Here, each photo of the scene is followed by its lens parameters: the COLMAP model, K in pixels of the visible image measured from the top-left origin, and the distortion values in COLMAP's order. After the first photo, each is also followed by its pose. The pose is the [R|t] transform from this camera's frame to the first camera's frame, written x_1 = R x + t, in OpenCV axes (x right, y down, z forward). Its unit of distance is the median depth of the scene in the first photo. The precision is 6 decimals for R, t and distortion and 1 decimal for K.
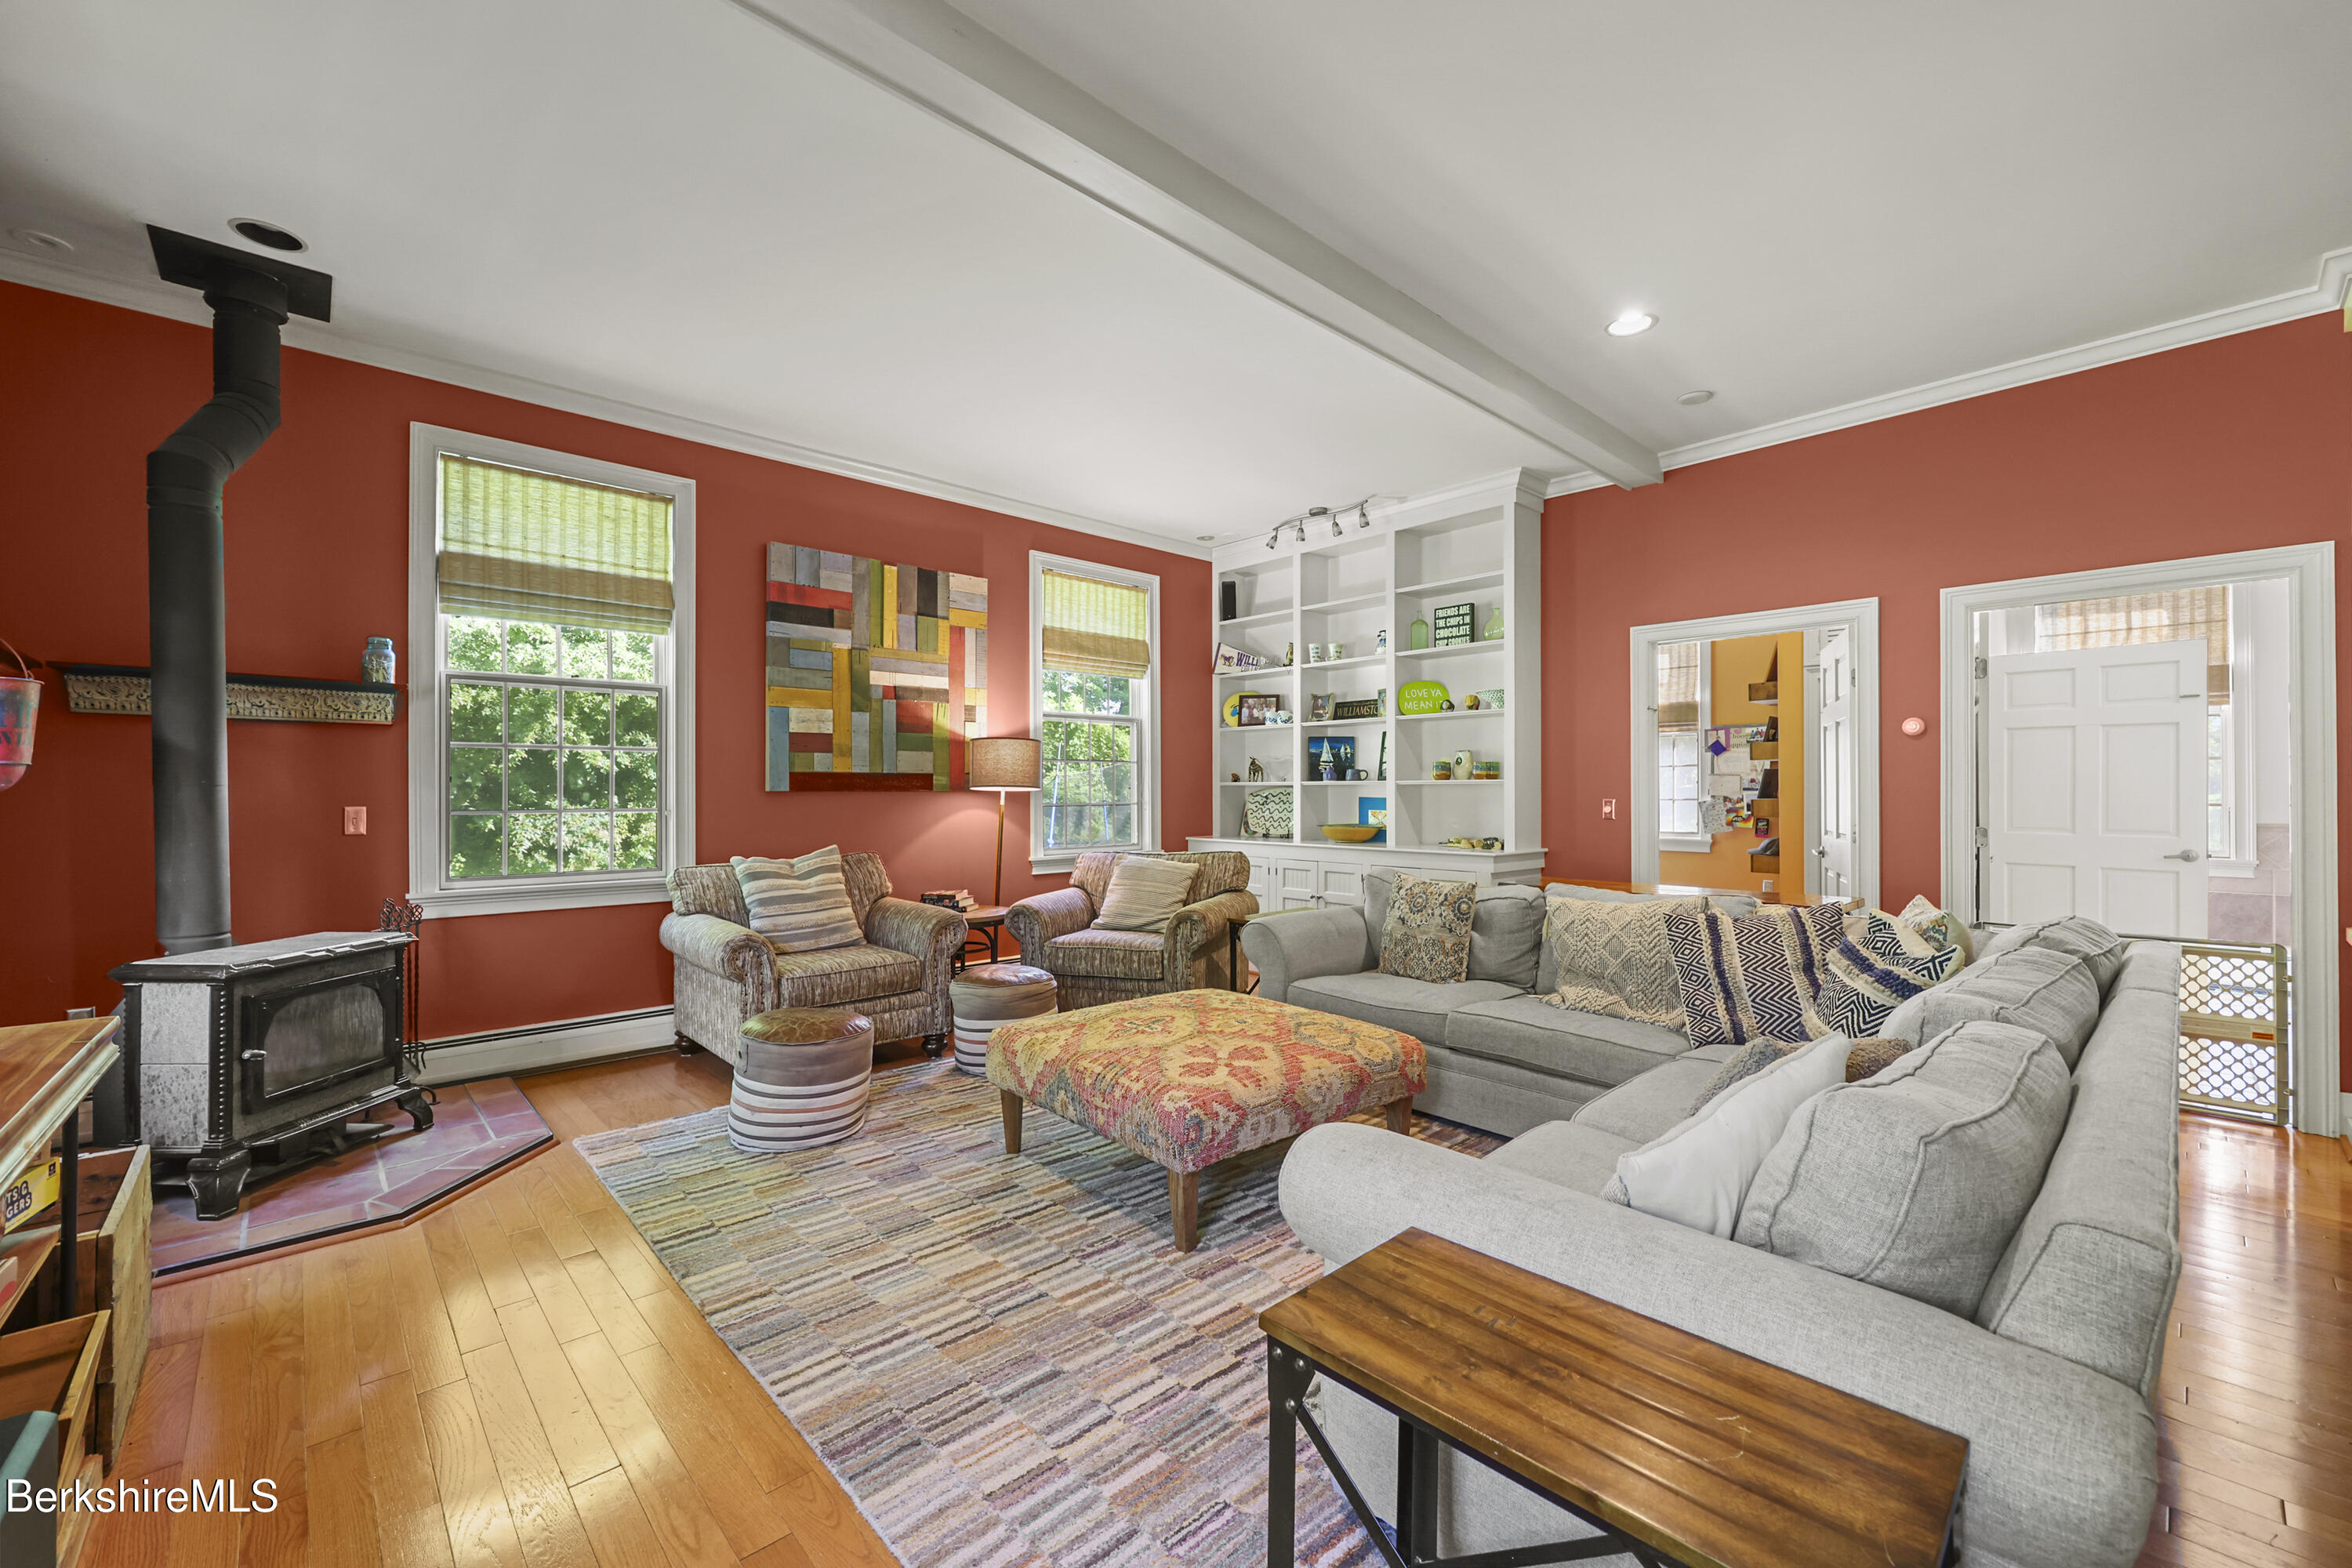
lens RADIAL K [[964.7, 0, 1192.9], [0, 964.7, 786.4], [0, 0, 1]] dist [-0.002087, -0.000103]
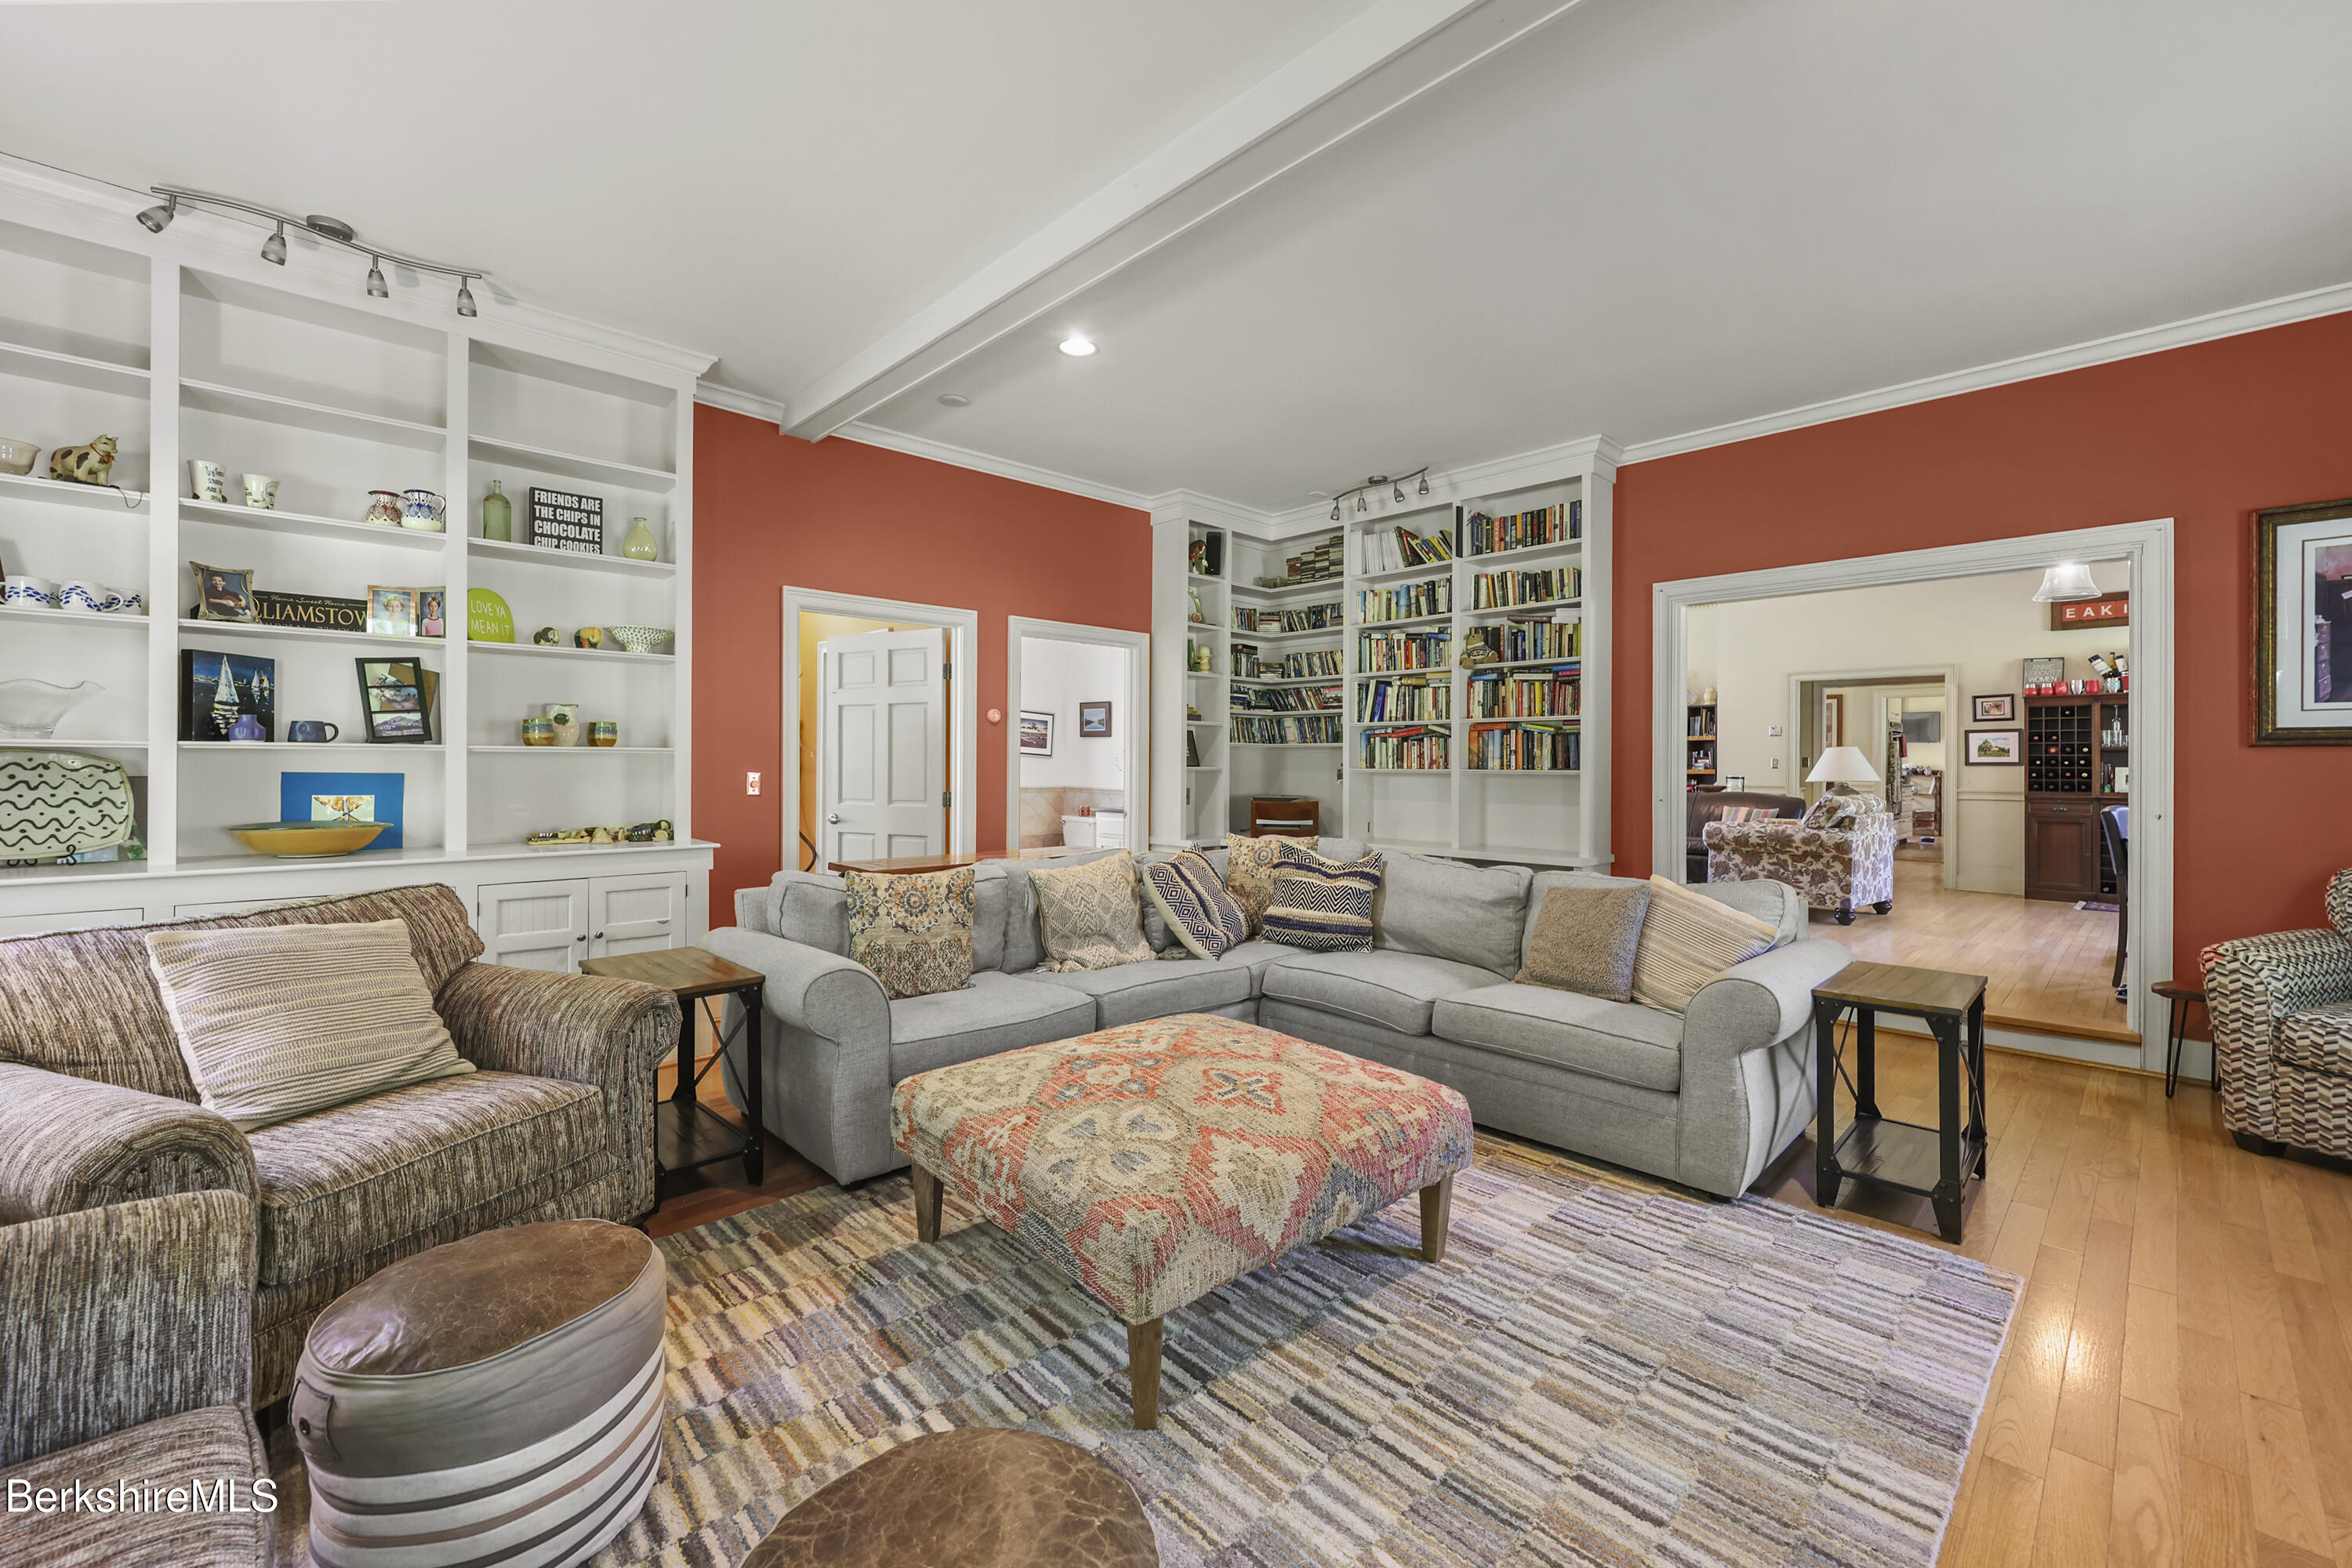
lens RADIAL K [[971.6, 0, 1170.4], [0, 971.6, 761.0], [0, 0, 1]] dist [-0.000690, 0.000444]
pose [[-0.020421, 0.003164, 0.999786, -0.813885], [-0.010674, 0.999937, -0.003383, 0.002681], [-0.999735, -0.010740, -0.020386, 1.099641]]
